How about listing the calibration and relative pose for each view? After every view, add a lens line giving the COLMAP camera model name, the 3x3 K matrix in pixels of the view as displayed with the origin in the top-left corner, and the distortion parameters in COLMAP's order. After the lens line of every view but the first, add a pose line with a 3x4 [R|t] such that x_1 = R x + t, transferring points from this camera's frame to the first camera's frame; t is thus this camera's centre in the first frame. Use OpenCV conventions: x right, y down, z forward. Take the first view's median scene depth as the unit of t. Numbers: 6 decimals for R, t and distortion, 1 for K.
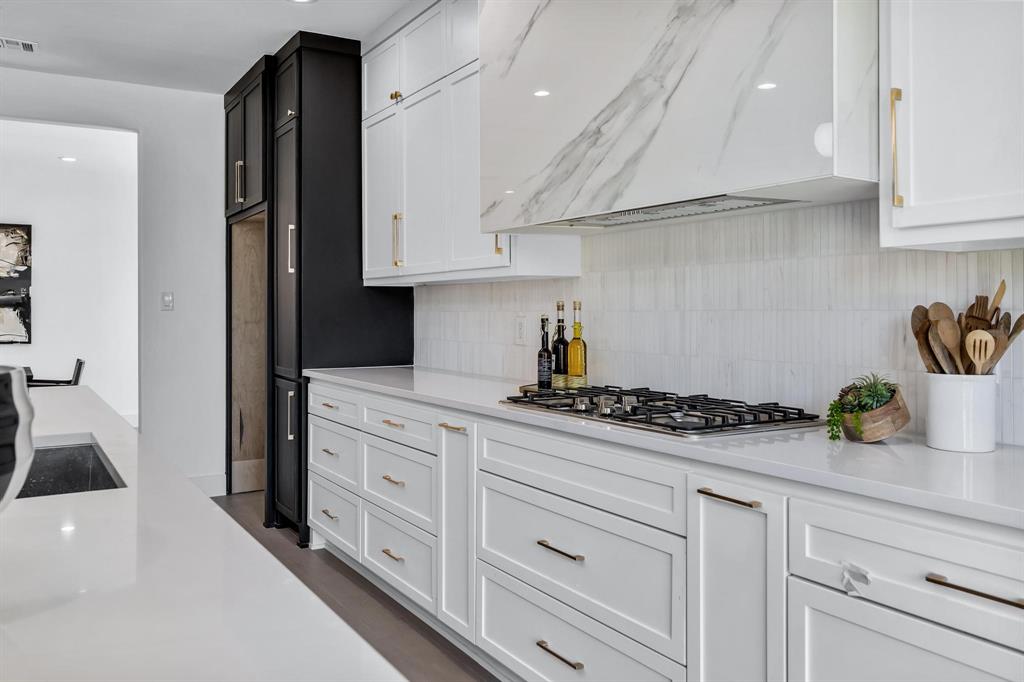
lens RADIAL K [[807.3, 0, 511.1], [0, 807.3, 307.1], [0, 0, 1]] dist [0.000733, 0.001481]
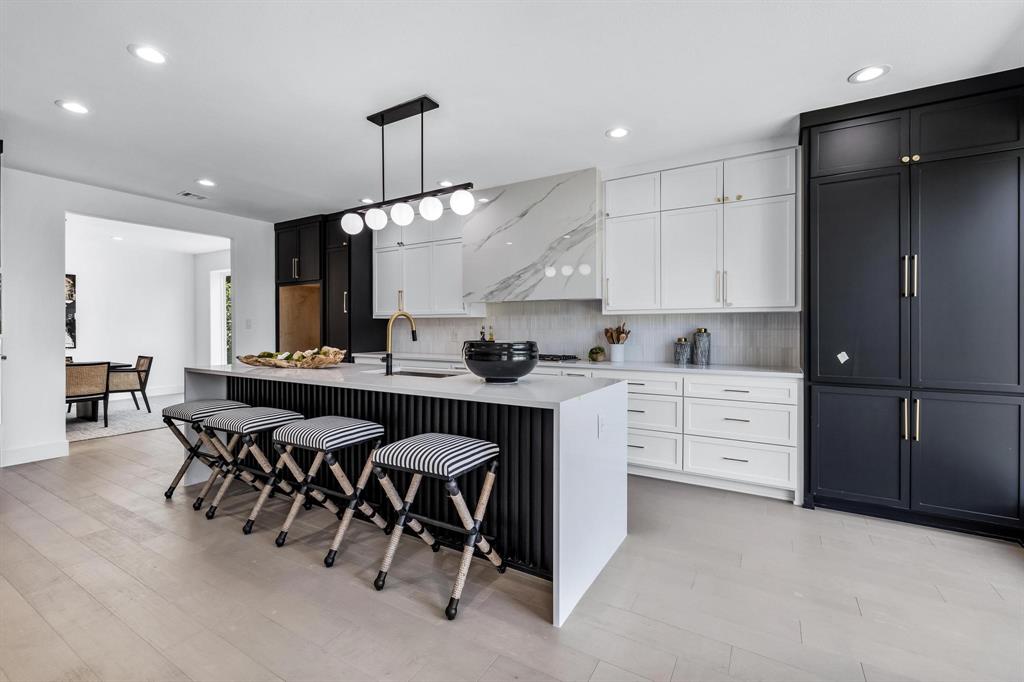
lens RADIAL K [[446.7, 0, 503.6], [0, 446.7, 330.6], [0, 0, 1]] dist [0.002136, 0.000385]
pose [[0.892787, 0.001142, 0.450478, -0.476950], [-0.004940, 0.999961, 0.007257, -0.002189], [-0.450453, -0.008704, 0.892758, -0.385711]]
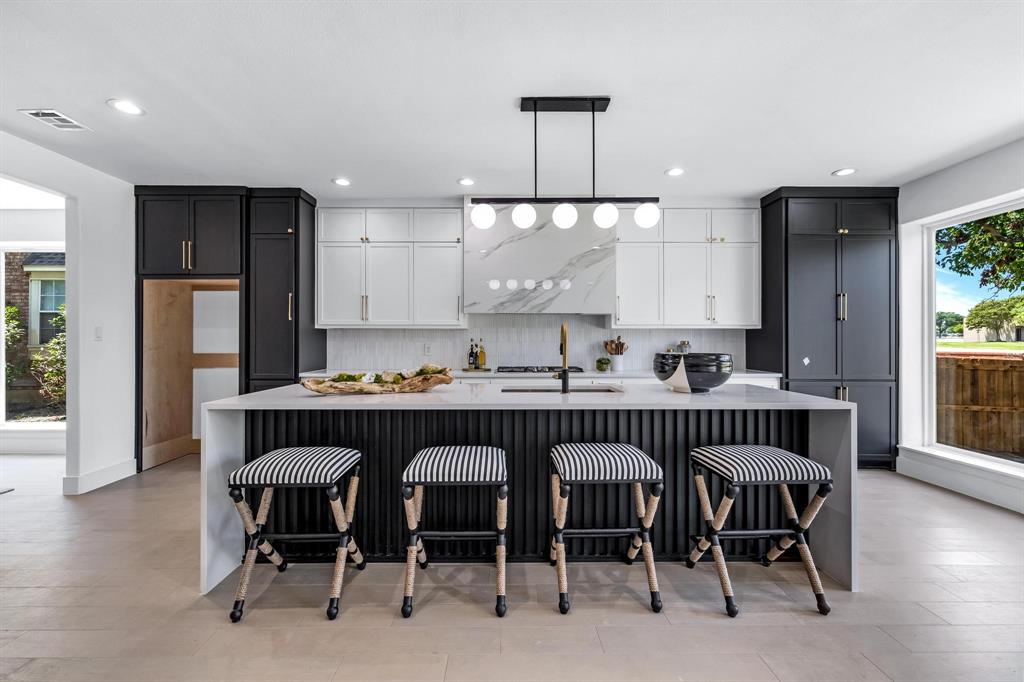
lens RADIAL K [[434.6, 0, 512.0], [0, 434.6, 341.0], [0, 0, 1]] dist [0.001288, 0.000046]
pose [[0.522523, 0.003168, 0.852619, -0.898335], [-0.006250, 0.999980, 0.000115, 0.000754], [-0.852602, -0.005389, 0.522532, 0.078886]]
